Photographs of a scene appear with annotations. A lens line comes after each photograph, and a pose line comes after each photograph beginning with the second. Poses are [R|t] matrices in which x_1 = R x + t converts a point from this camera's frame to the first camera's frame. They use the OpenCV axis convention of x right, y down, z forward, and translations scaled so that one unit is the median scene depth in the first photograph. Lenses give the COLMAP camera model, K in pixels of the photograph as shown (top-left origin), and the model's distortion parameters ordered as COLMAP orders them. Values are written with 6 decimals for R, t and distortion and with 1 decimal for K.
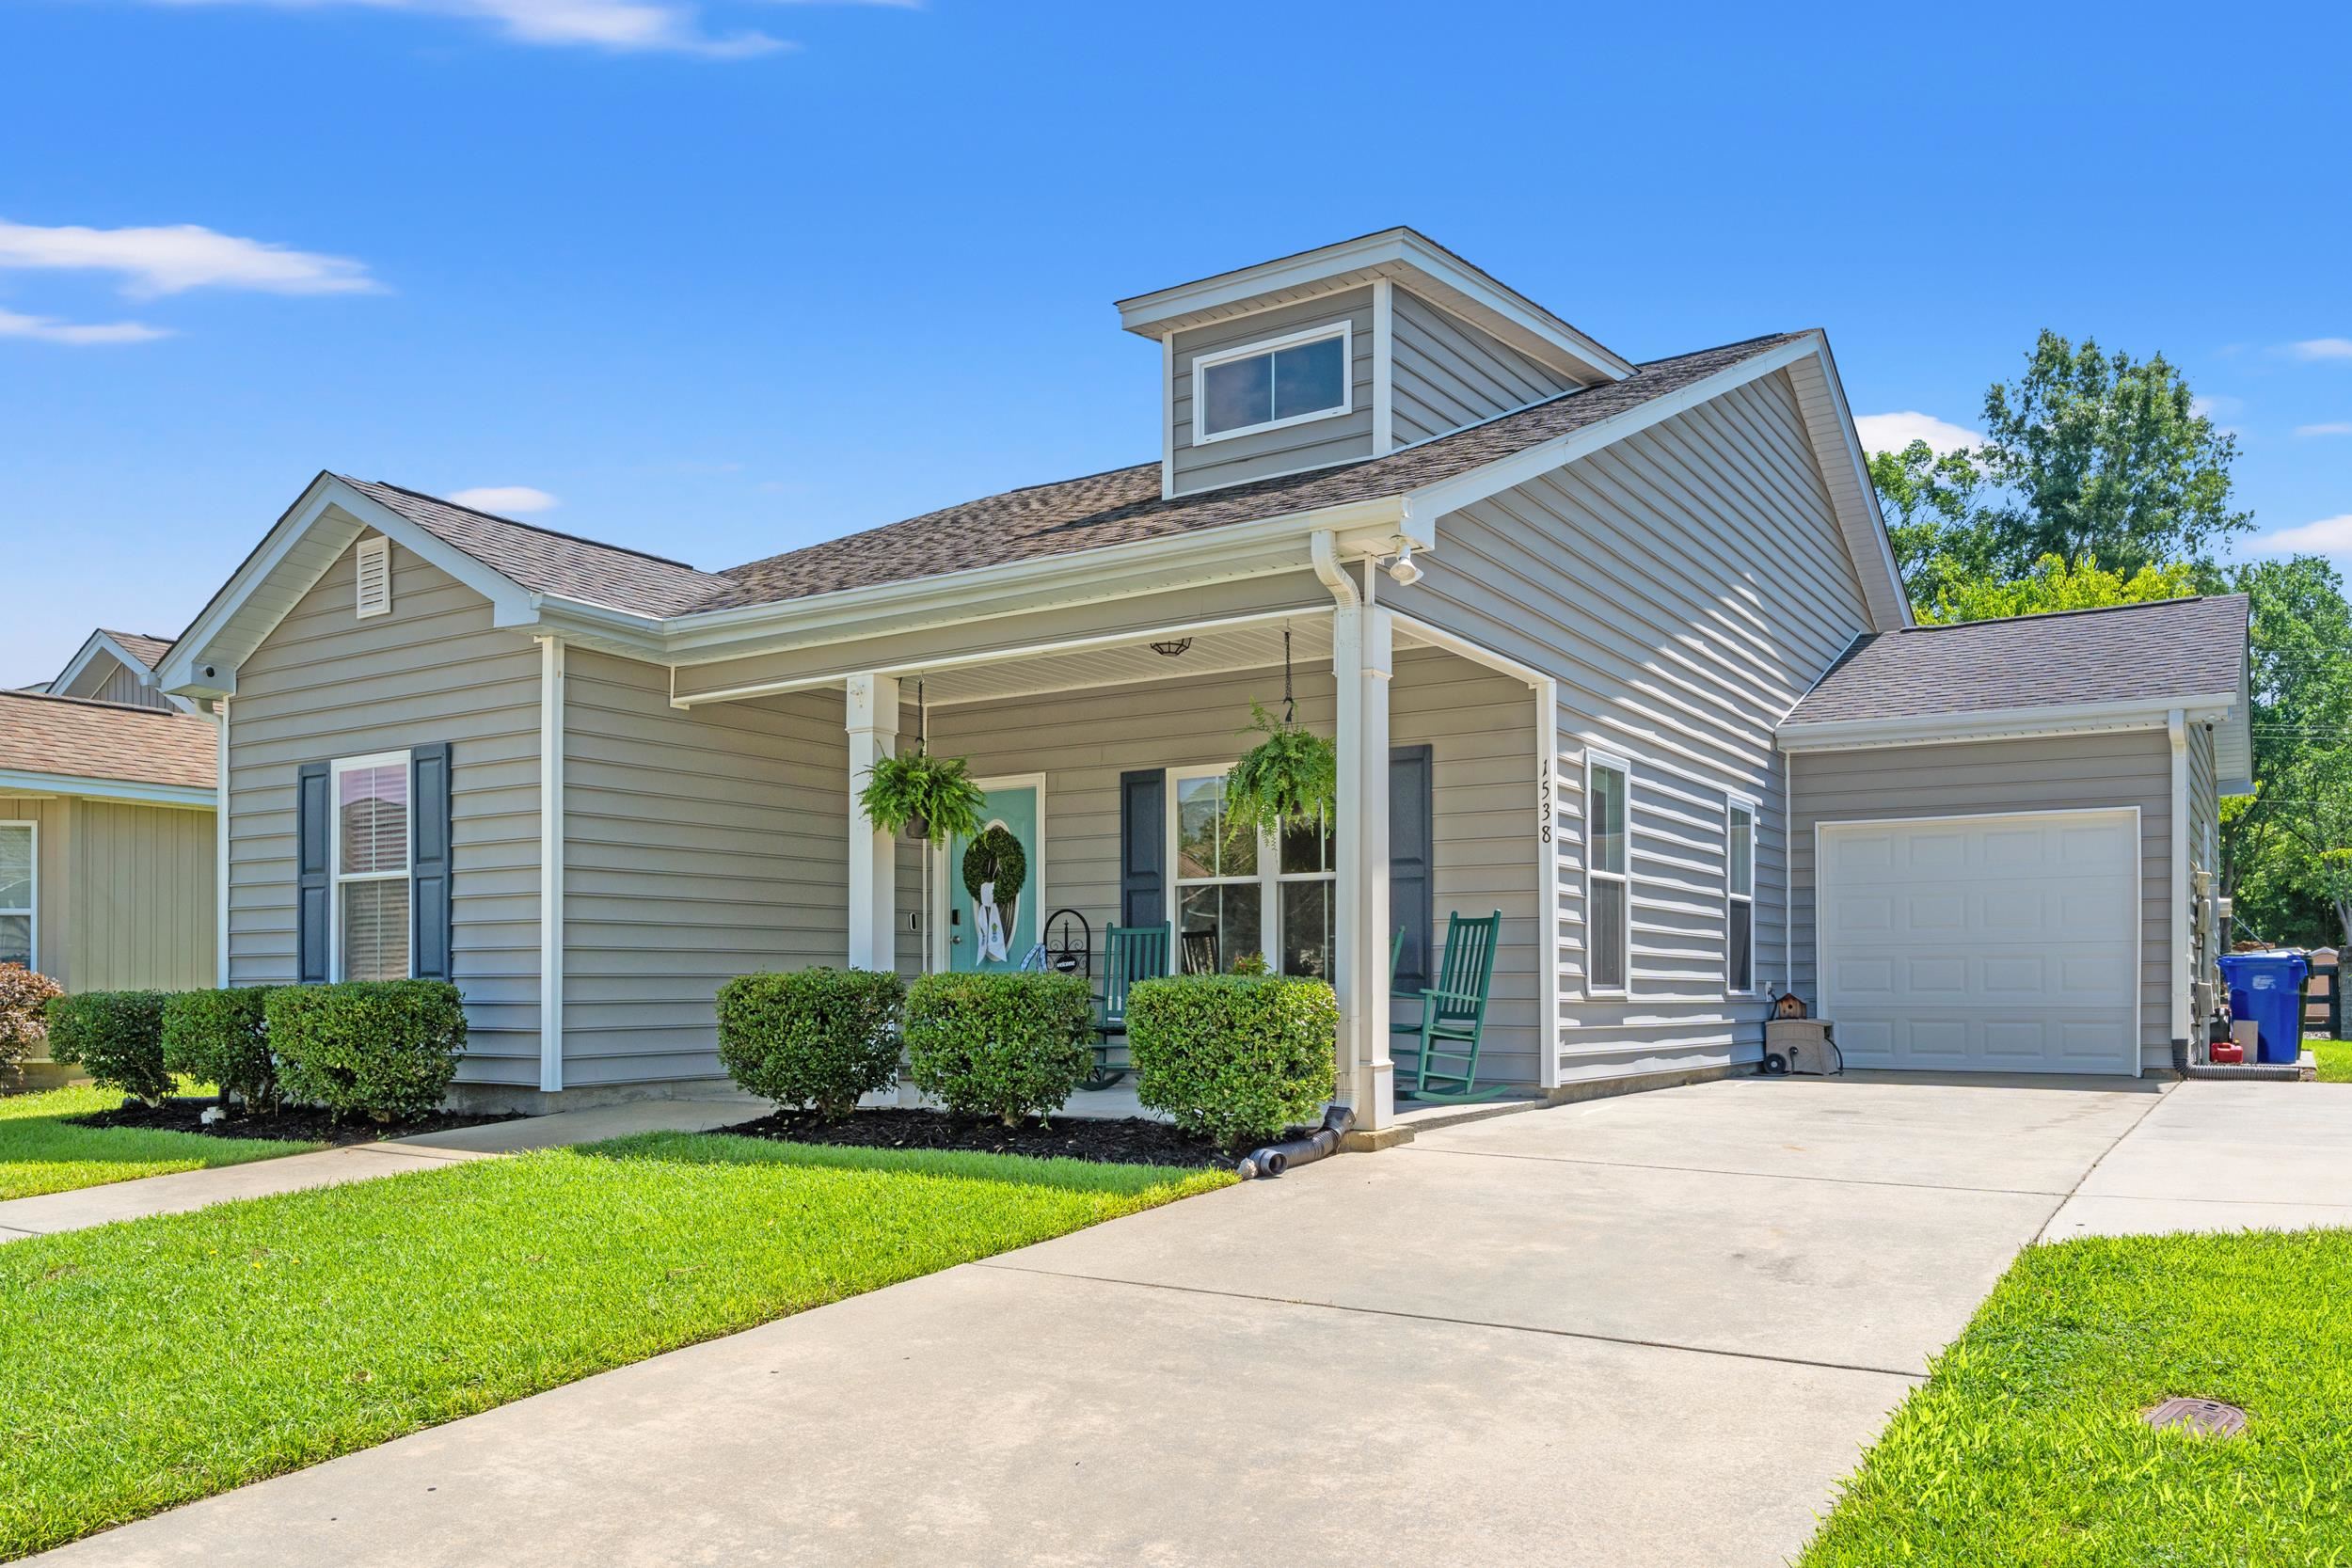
lens RADIAL K [[1681.7, 0, 1176.0], [0, 1681.7, 784.0], [0, 0, 1]] dist [-0.005539, -0.002484]
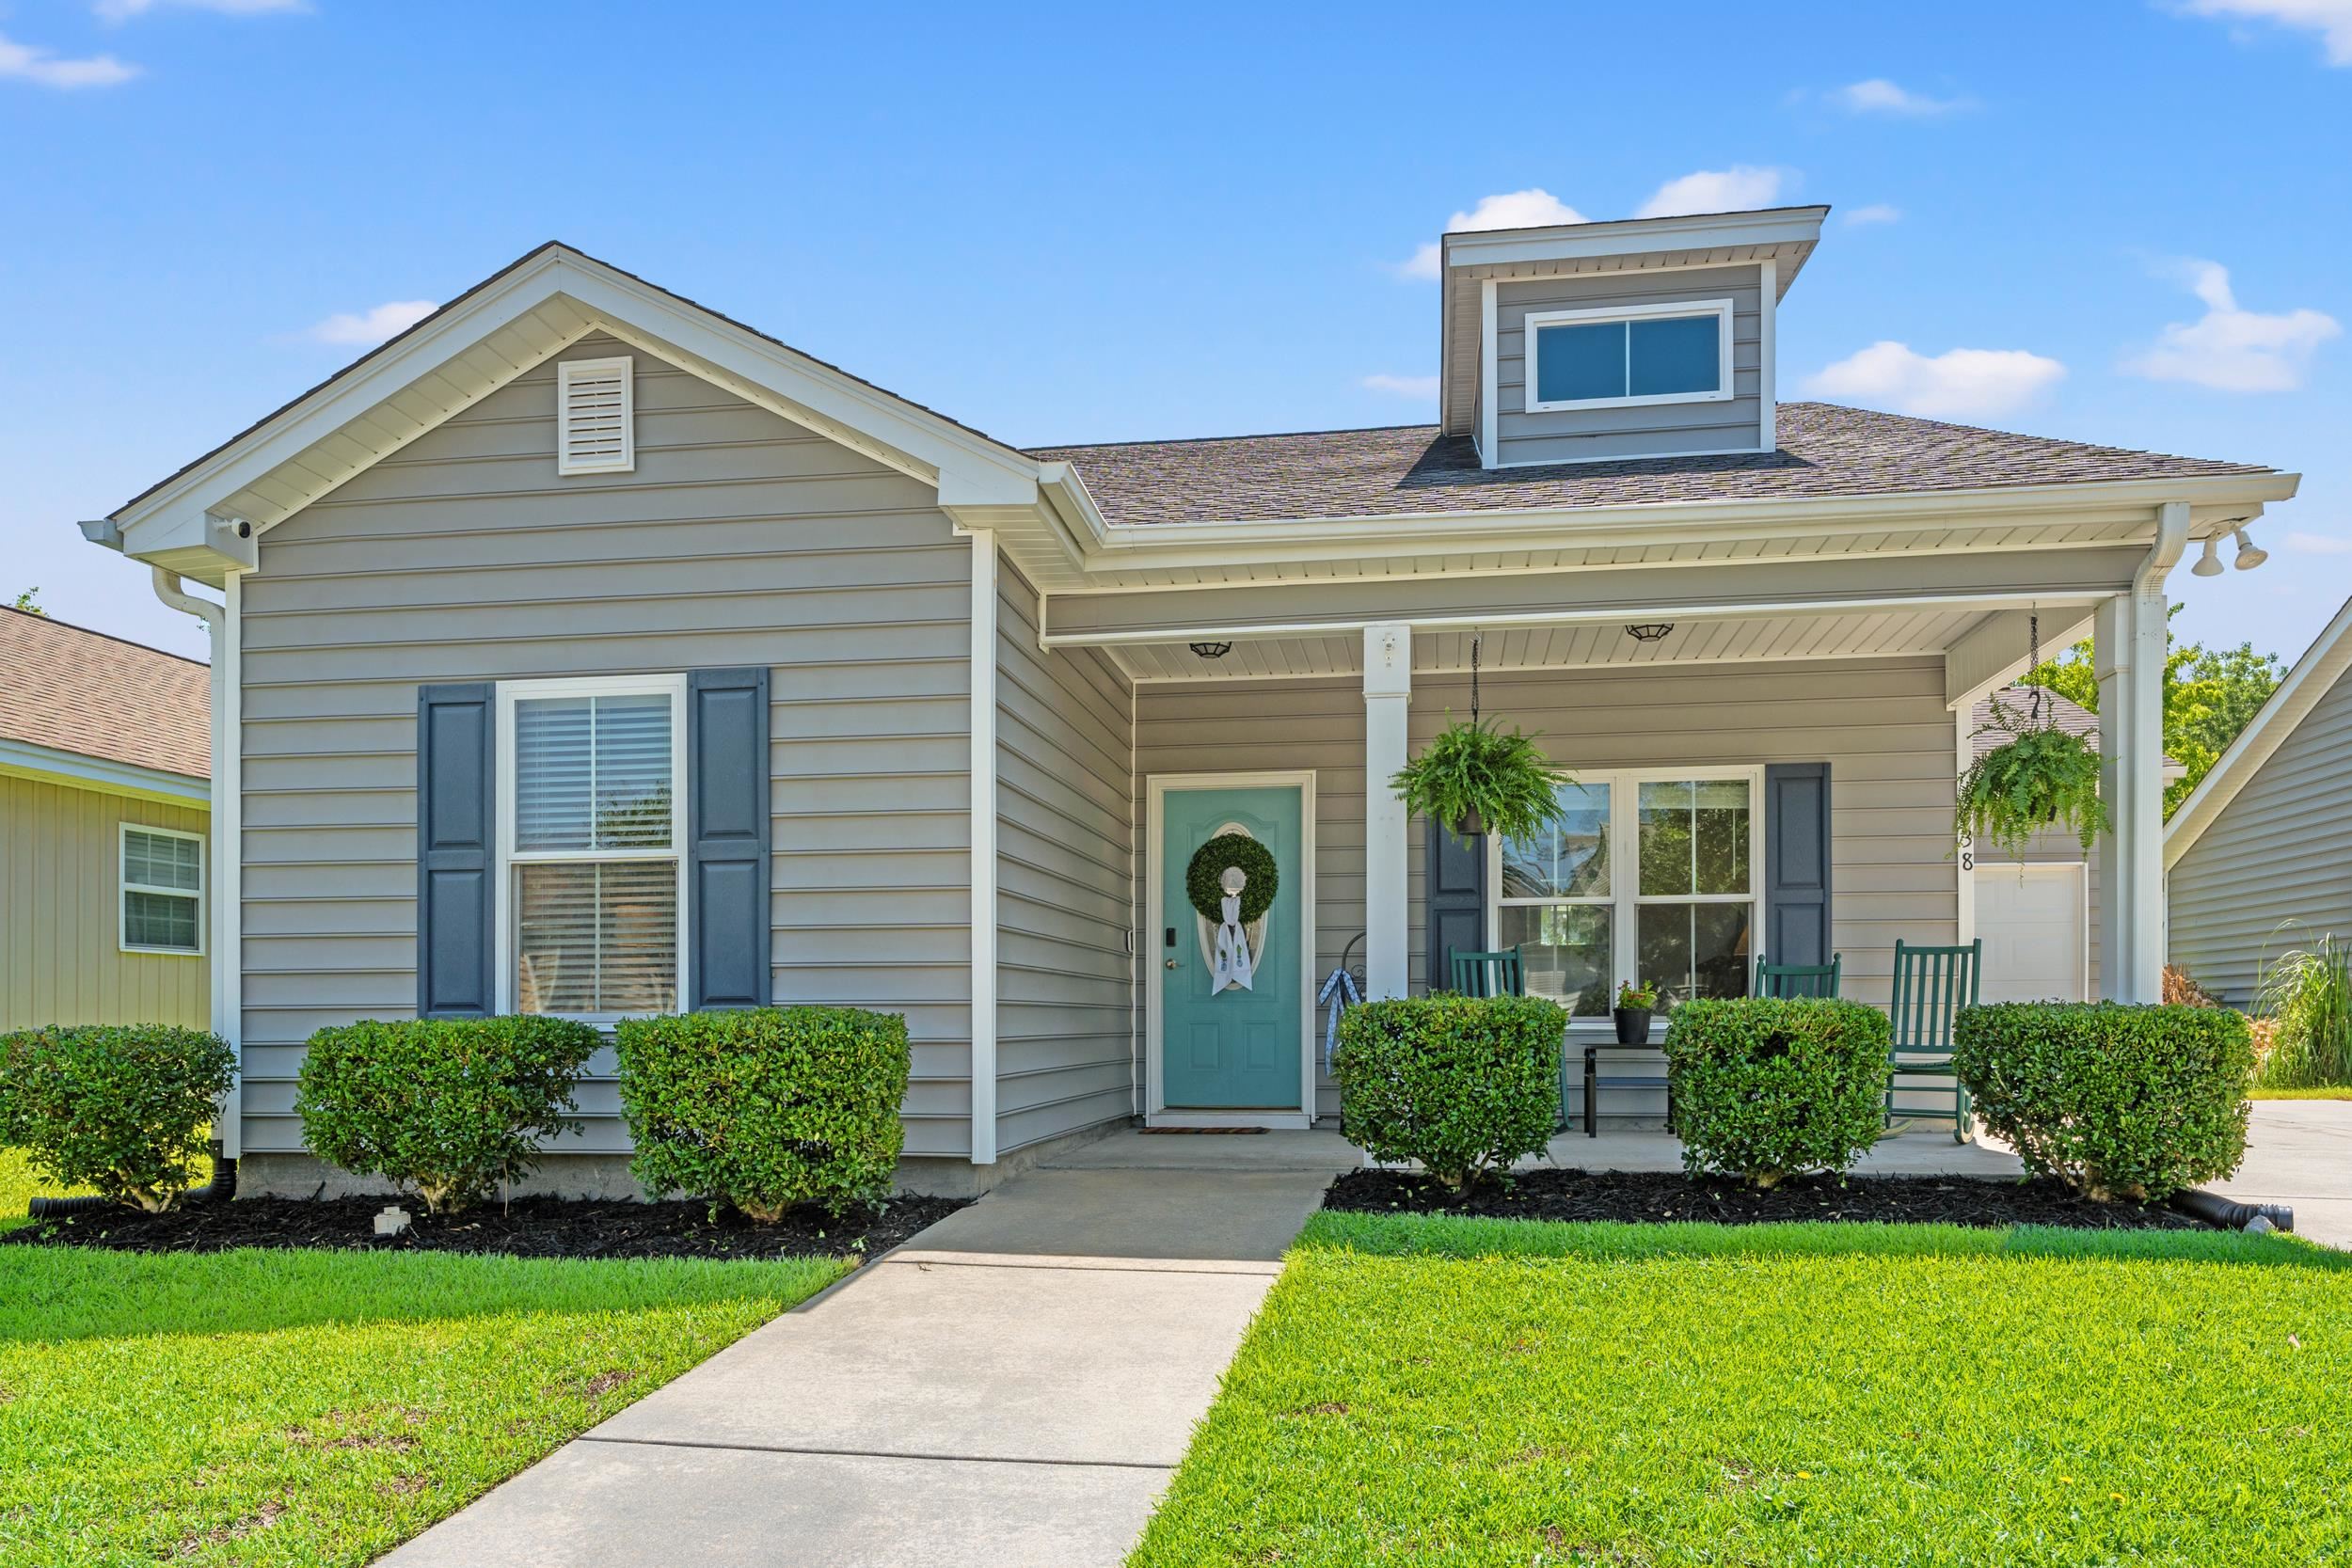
lens RADIAL K [[1592.2, 0, 1174.9], [0, 1592.2, 870.9], [0, 0, 1]] dist [-0.003941, -0.000950]
pose [[0.914918, 0.038028, 0.401845, -0.519189], [-0.047276, 0.998796, 0.013119, 0.041188], [-0.400862, -0.031000, 0.915614, 0.315414]]
